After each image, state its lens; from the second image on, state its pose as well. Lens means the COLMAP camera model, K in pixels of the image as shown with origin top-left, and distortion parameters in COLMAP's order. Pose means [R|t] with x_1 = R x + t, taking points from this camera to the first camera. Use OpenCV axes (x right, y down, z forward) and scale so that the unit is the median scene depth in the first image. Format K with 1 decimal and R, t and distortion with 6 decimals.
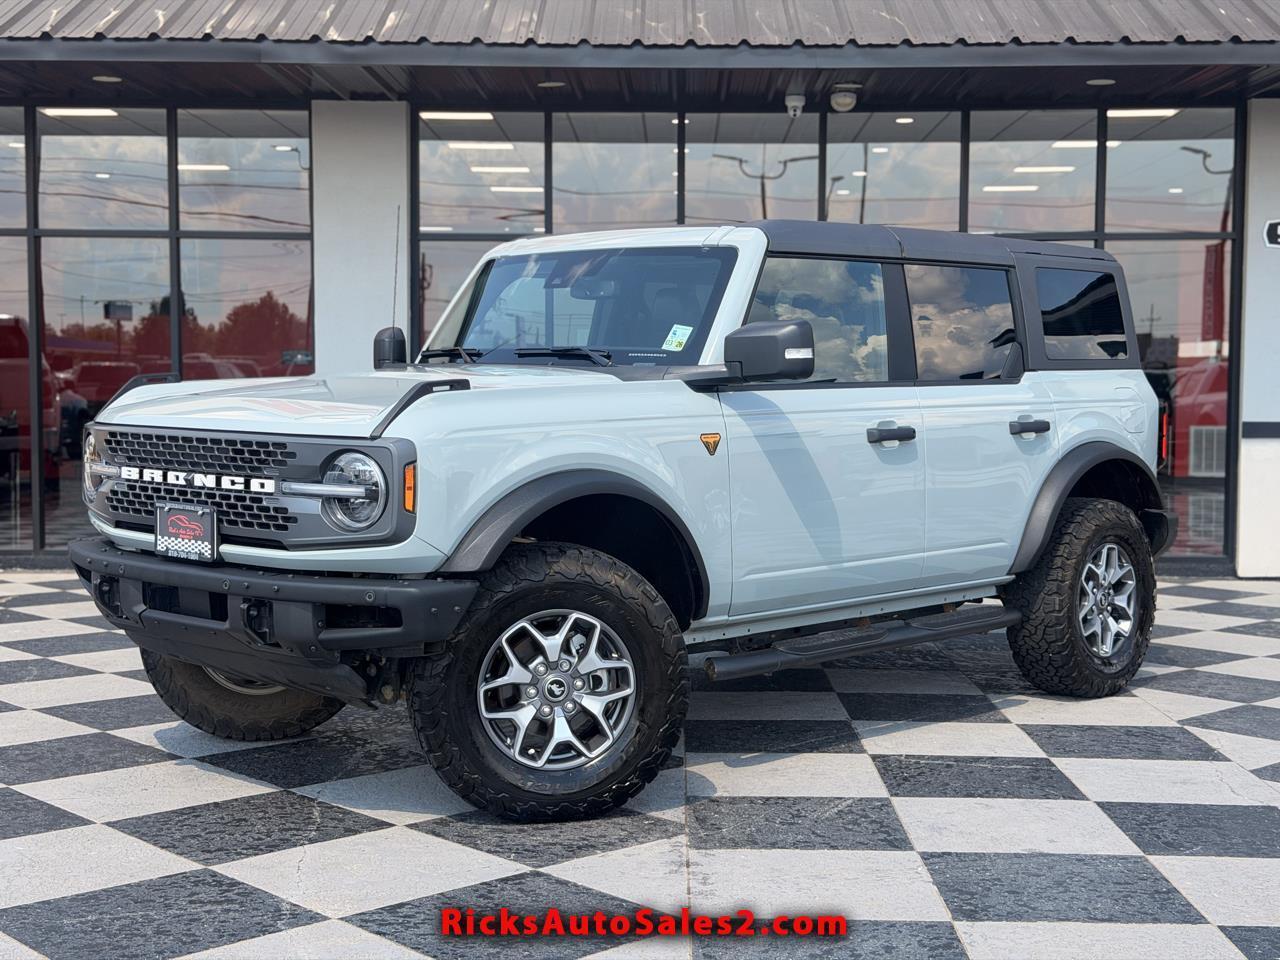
lens RADIAL K [[1811.3, 0, 645.3], [0, 1811.3, 477.1], [0, 0, 1]] dist [0.151601, -0.197393]
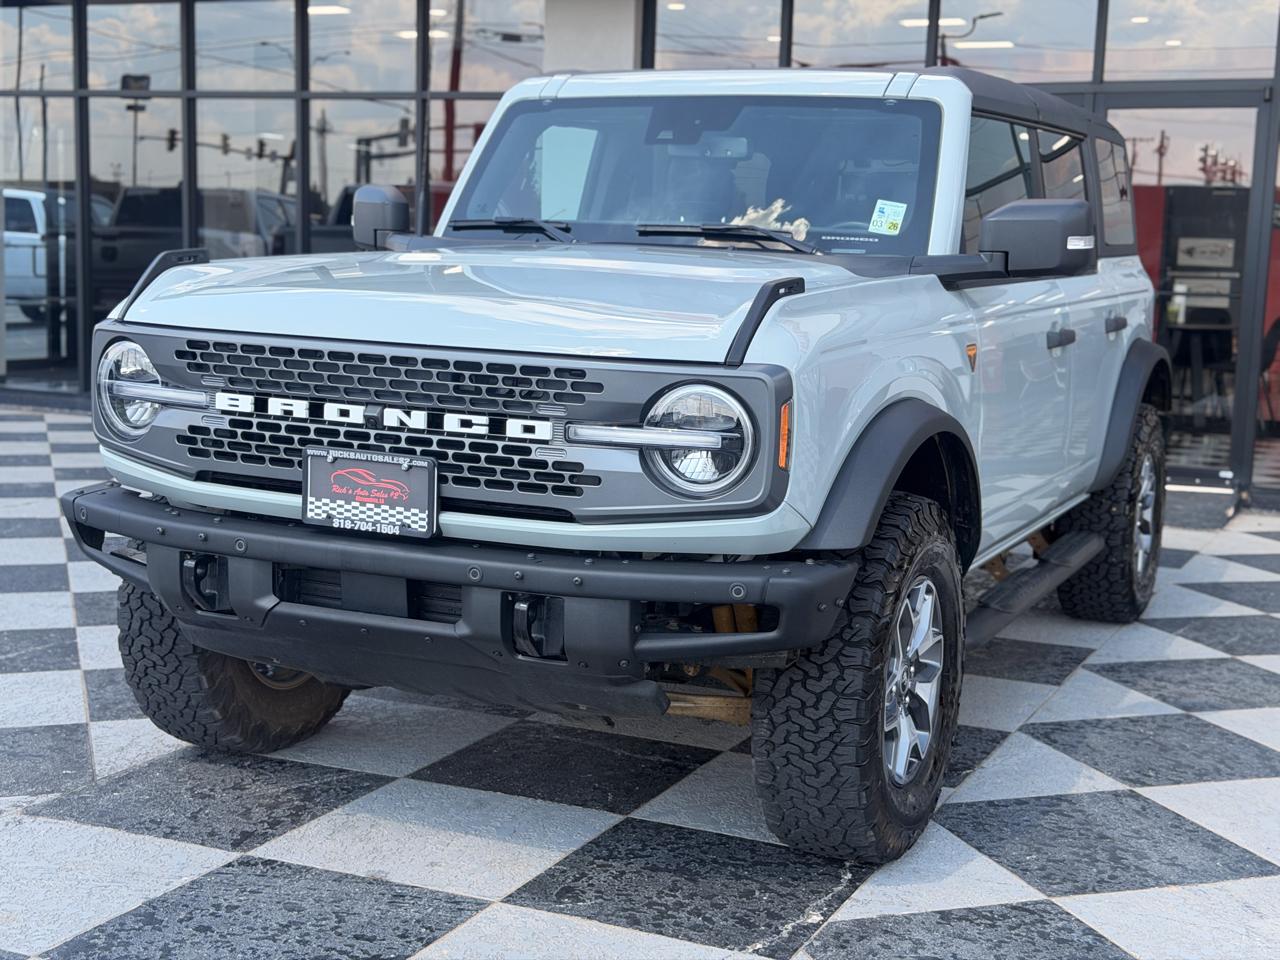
lens RADIAL K [[1811.3, 0, 645.3], [0, 1811.3, 477.1], [0, 0, 1]] dist [0.151601, -0.197393]
pose [[0.944208, -0.021657, 0.328637, -0.373781], [-0.005339, 0.996698, 0.081022, -0.031413], [-0.329306, -0.078256, 0.940975, 0.321329]]
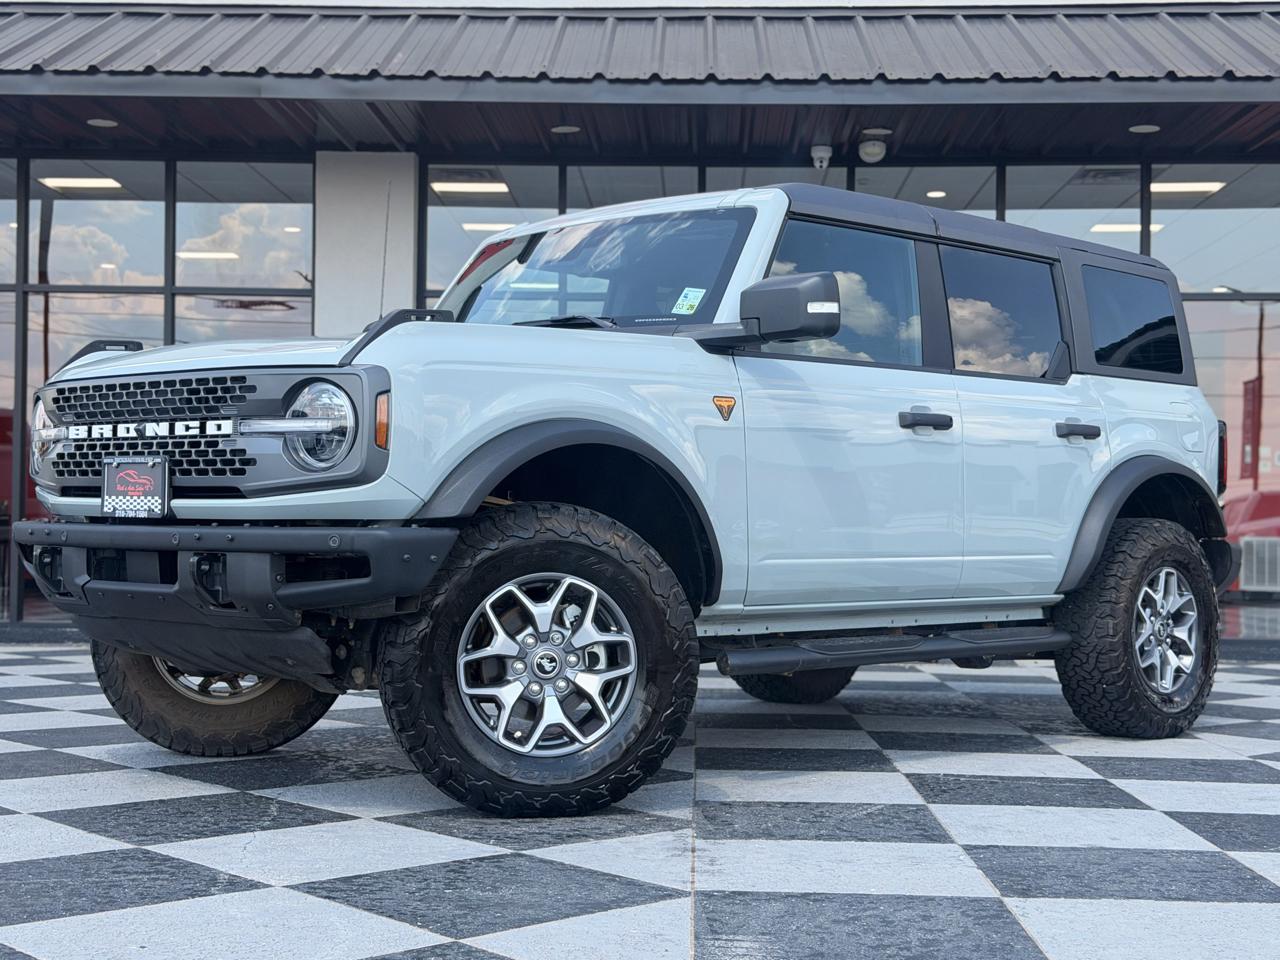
lens RADIAL K [[1853.0, 0, 642.2], [0, 1853.0, 482.9], [0, 0, 1]] dist [0.151702, -0.212844]
pose [[0.999854, 0.006884, -0.015664, 0.010514], [-0.008148, 0.996589, -0.082119, 0.099498], [0.015046, 0.082235, 0.996499, 0.091617]]
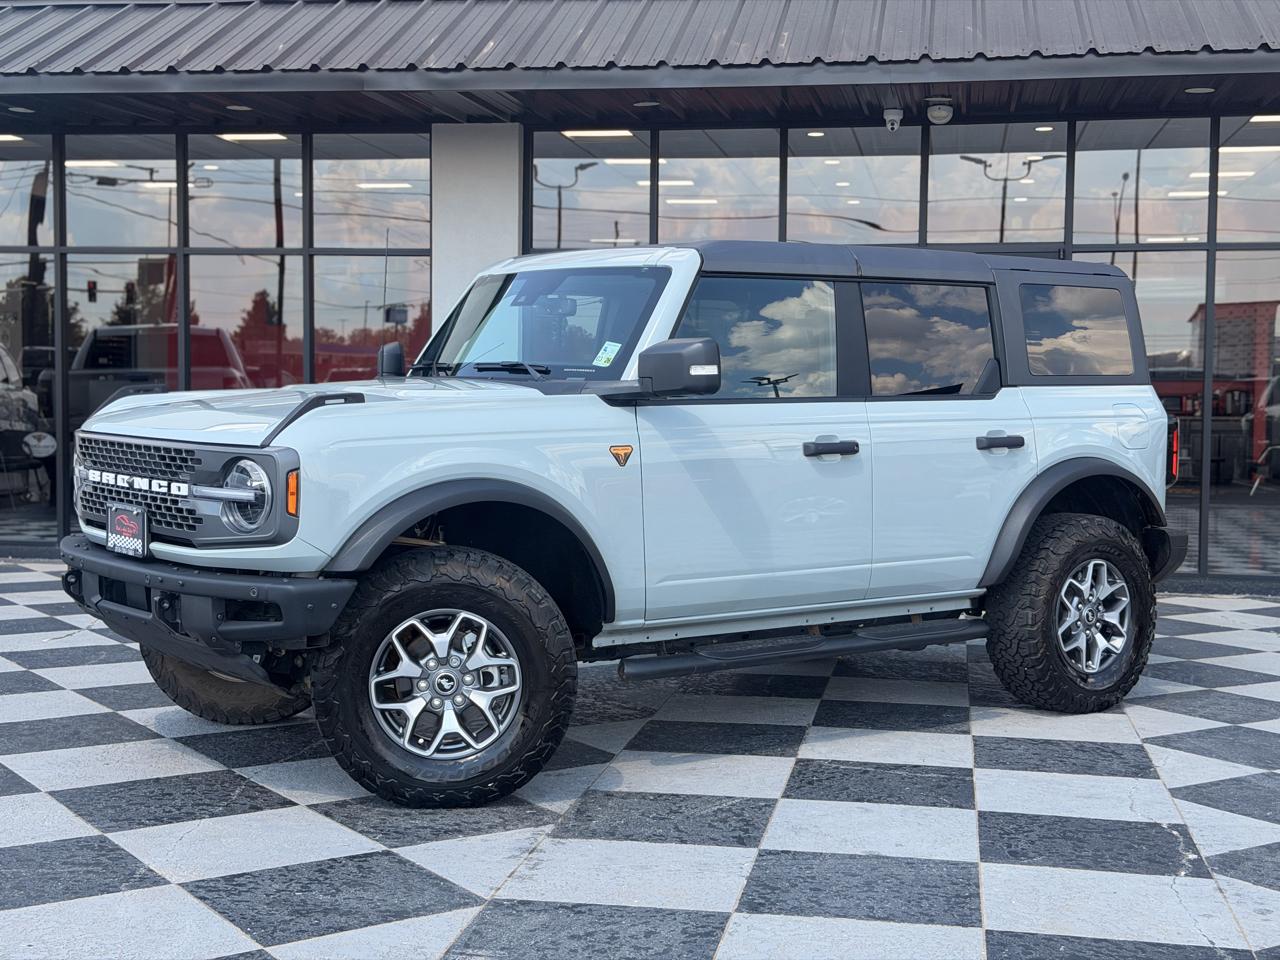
lens RADIAL K [[1813.0, 0, 634.1], [0, 1813.0, 477.4], [0, 0, 1]] dist [0.139856, -0.057006]
pose [[0.987229, 0.014206, -0.158675, 0.221400], [-0.014743, 0.999889, -0.002208, -0.003661], [0.158626, 0.004519, 0.987328, -0.038355]]
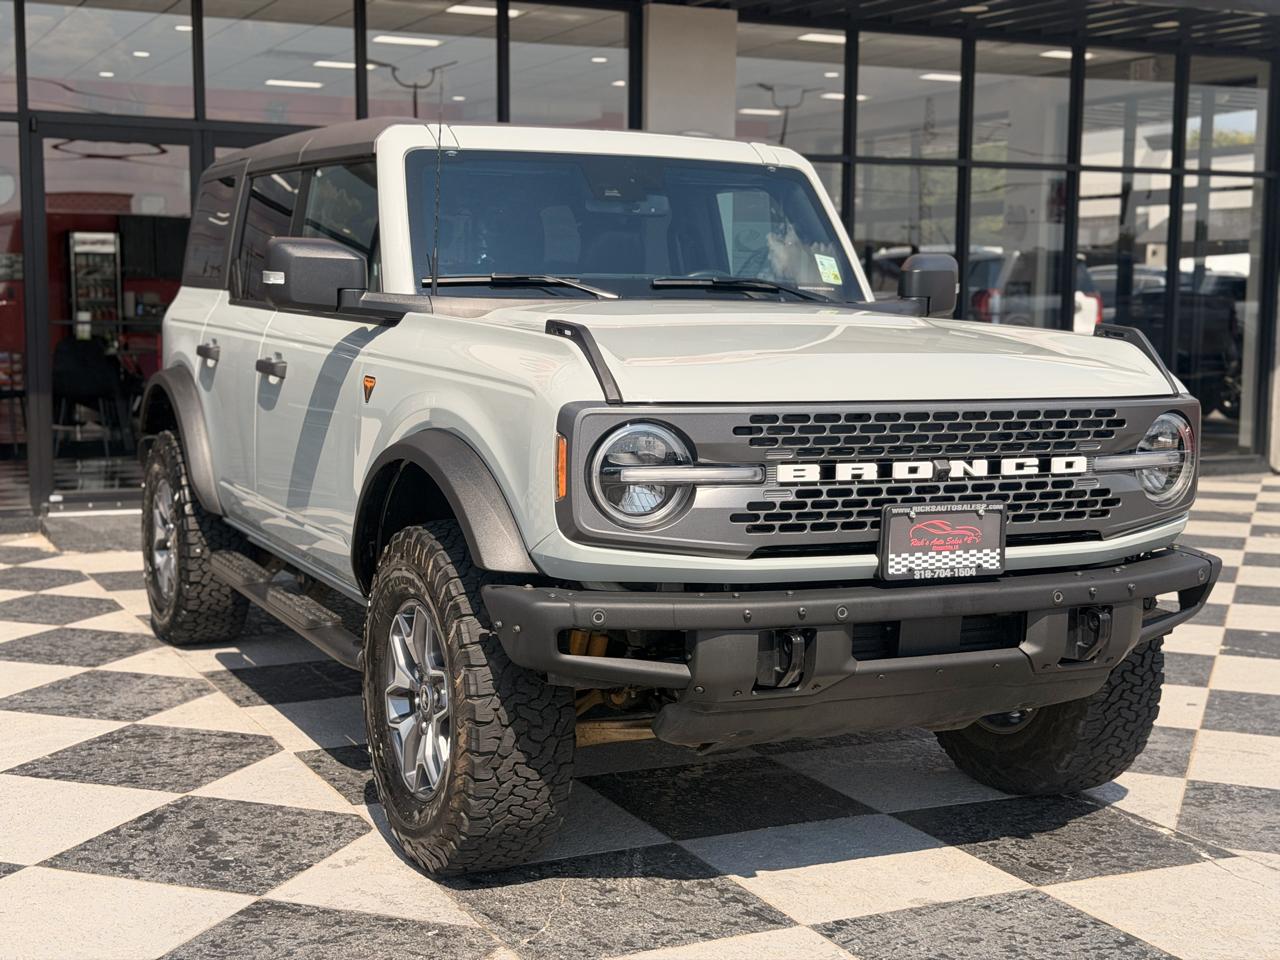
lens RADIAL K [[1811.3, 0, 645.3], [0, 1811.3, 477.1], [0, 0, 1]] dist [0.151601, -0.197393]
pose [[0.350351, -0.101716, 0.931079, -0.960457], [0.043955, 0.994776, 0.092135, -0.067497], [-0.935586, 0.008646, 0.352992, 0.846024]]
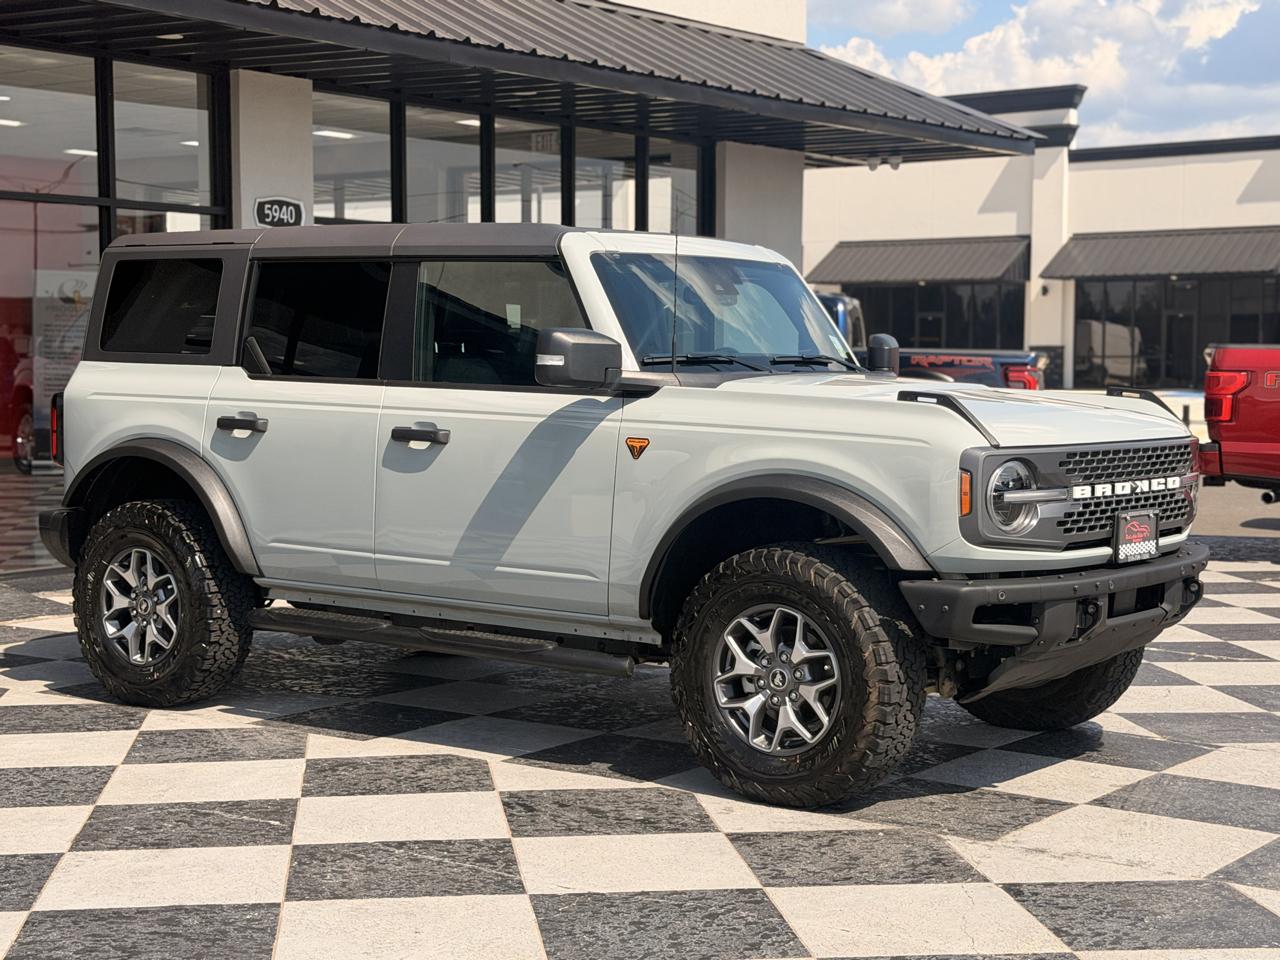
lens RADIAL K [[2097.8, 0, 640.0], [0, 2097.8, 480.0], [0, 0, 1]] dist [0.182123, -0.087092]
pose [[-0.127528, -0.073717, 0.989092, -1.437417], [0.049044, 0.995546, 0.080522, -0.117164], [-0.990622, 0.058778, -0.123345, 1.429709]]
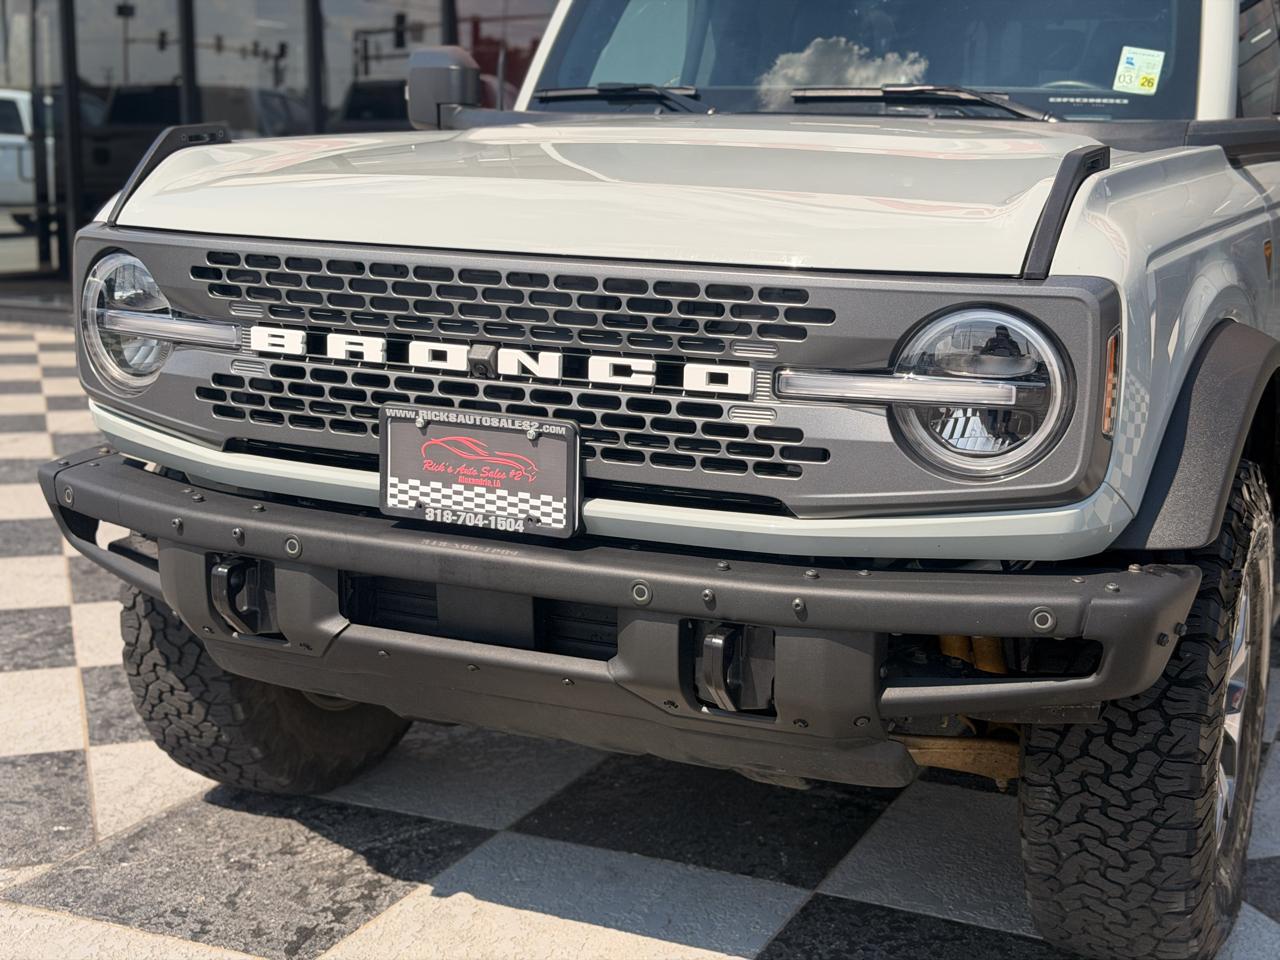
lens RADIAL K [[1811.3, 0, 645.3], [0, 1811.3, 477.1], [0, 0, 1]] dist [0.151601, -0.197393]
pose [[0.944221, -0.050487, 0.325419, -0.359917], [0.006976, 0.991023, 0.133511, -0.030734], [-0.329239, -0.123794, 0.936097, 0.539881]]
